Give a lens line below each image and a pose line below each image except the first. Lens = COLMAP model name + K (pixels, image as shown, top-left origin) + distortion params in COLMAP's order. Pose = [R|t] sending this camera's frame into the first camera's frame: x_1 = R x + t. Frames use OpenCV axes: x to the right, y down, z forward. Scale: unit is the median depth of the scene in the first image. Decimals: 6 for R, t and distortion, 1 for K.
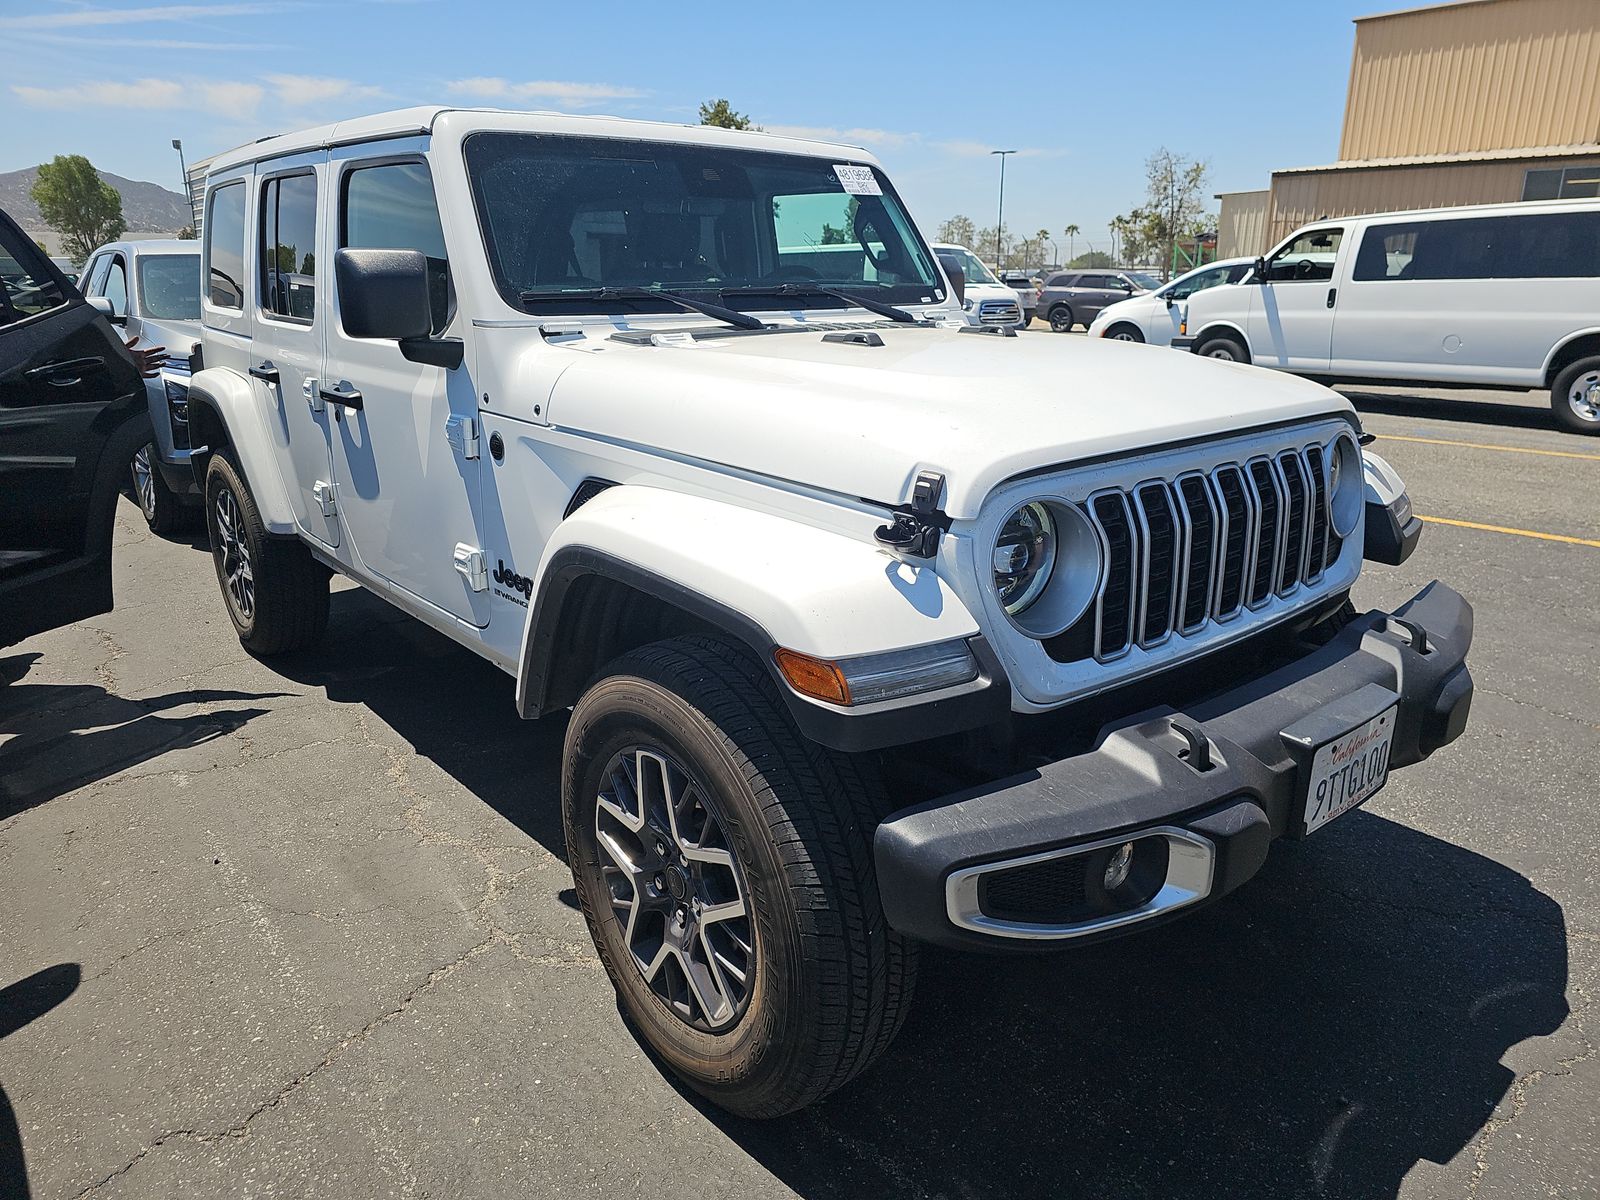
lens RADIAL K [[1086.6, 0, 796.1], [0, 1086.6, 546.4], [0, 0, 1]] dist [0.111325, -0.163843]
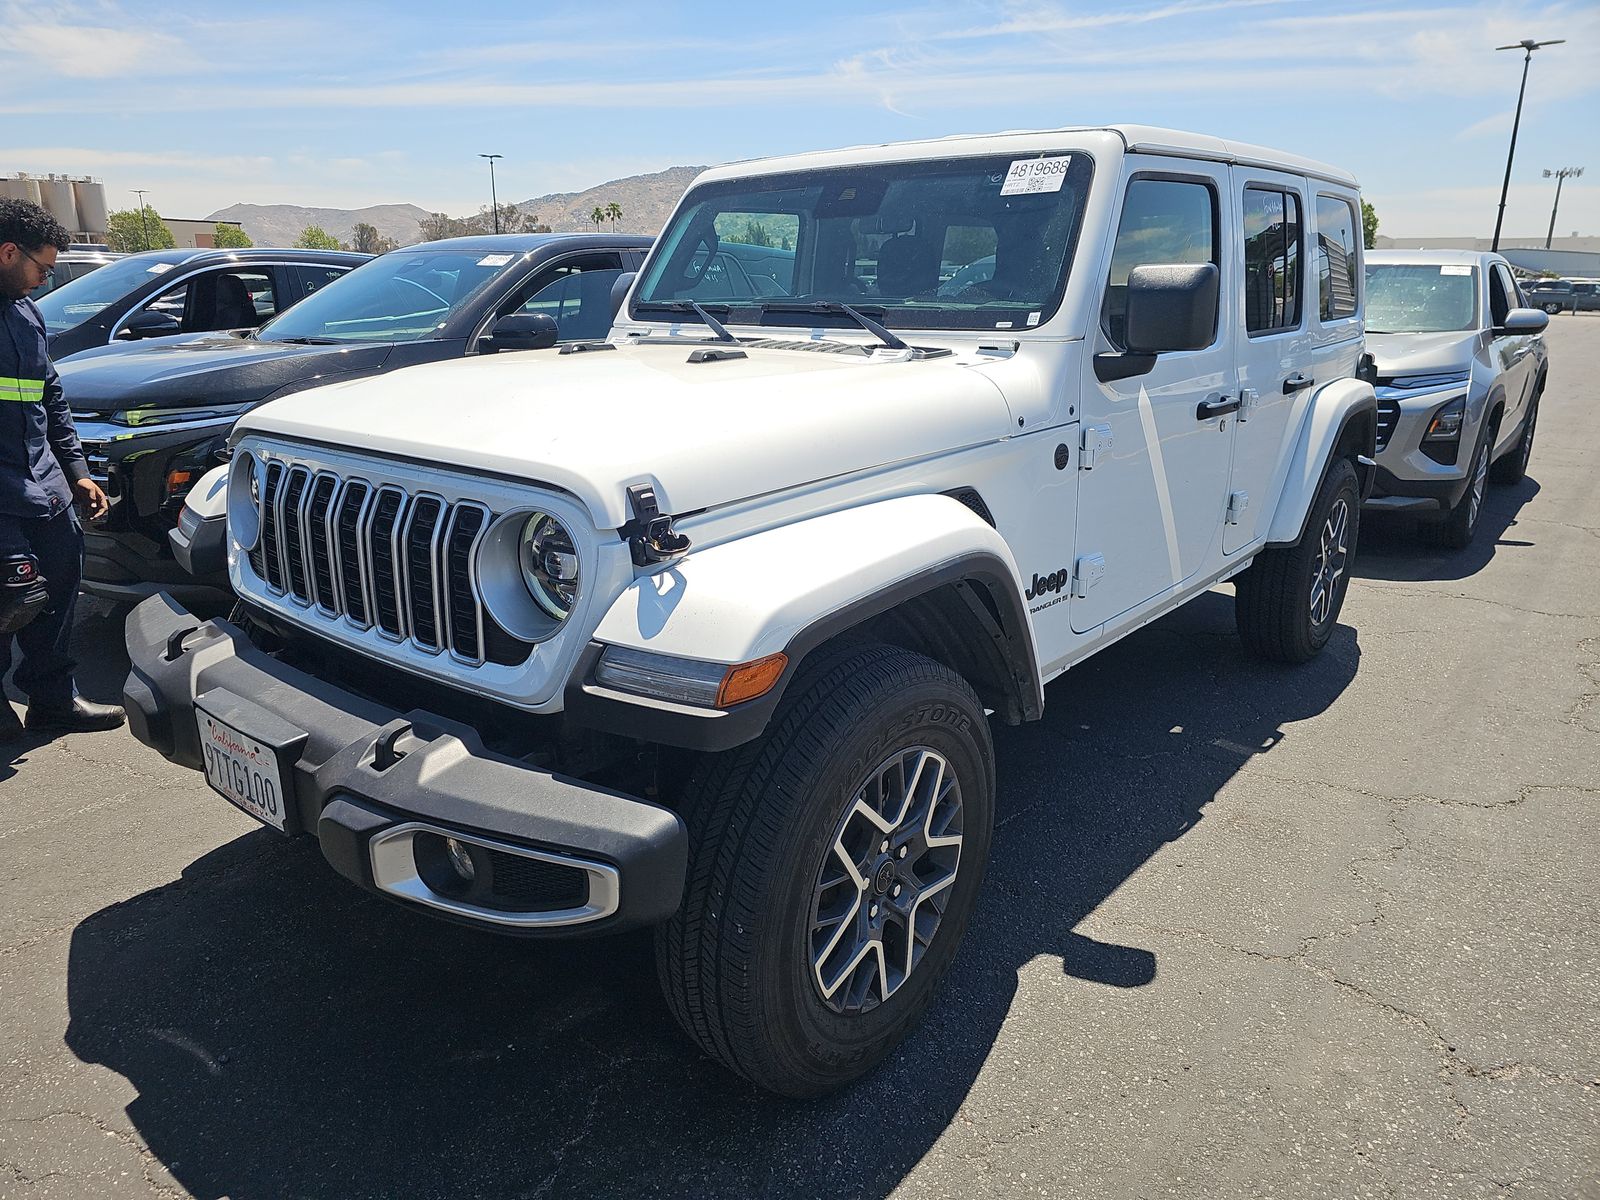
lens RADIAL K [[1086.1, 0, 791.8], [0, 1086.1, 573.9], [0, 0, 1]] dist [0.112773, -0.180799]
pose [[0.172319, 0.254605, -0.951568, 0.961491], [-0.239657, 0.947828, 0.210205, -0.199570], [0.955443, 0.191827, 0.224347, 0.767716]]
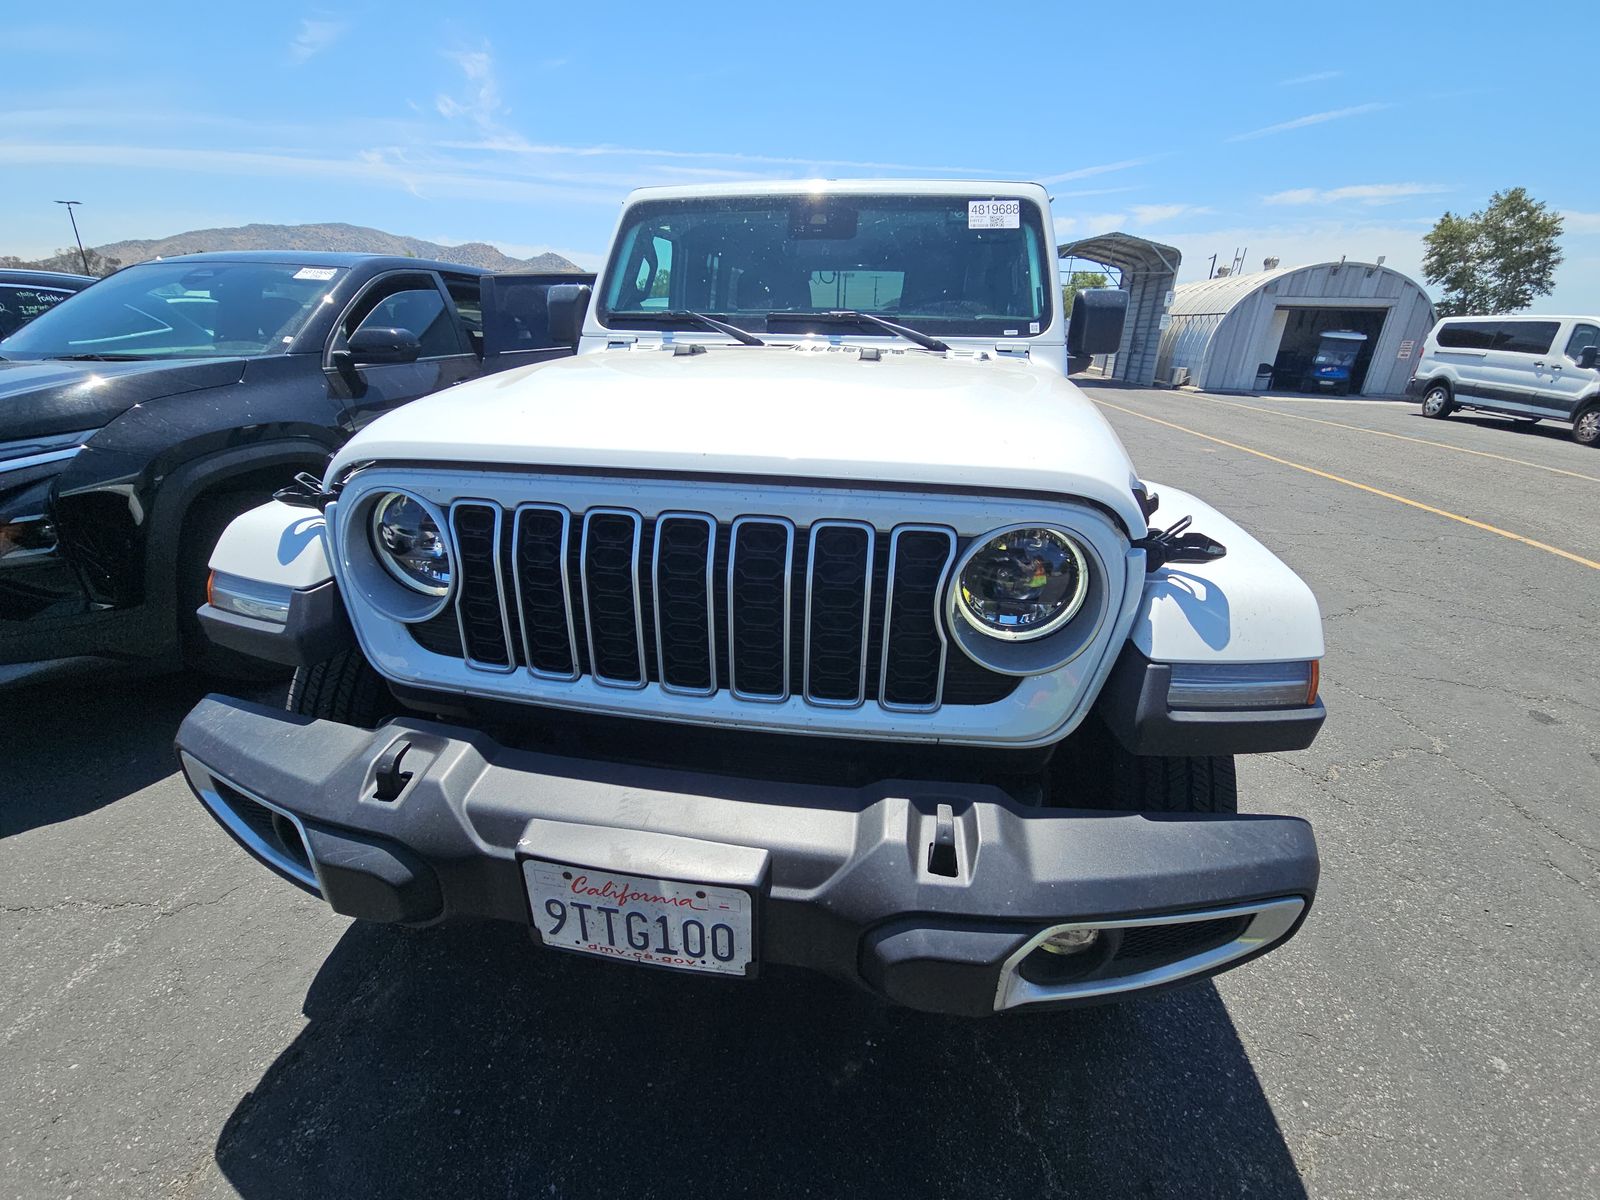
lens RADIAL K [[660.5, 0, 796.6], [0, 660.5, 594.6], [0, 0, 1]] dist [0.000860, 0.000081]
pose [[0.659789, 0.291048, -0.692798, 0.520133], [-0.201607, 0.956708, 0.209916, -0.088391], [0.723901, 0.001173, 0.689903, 0.469612]]
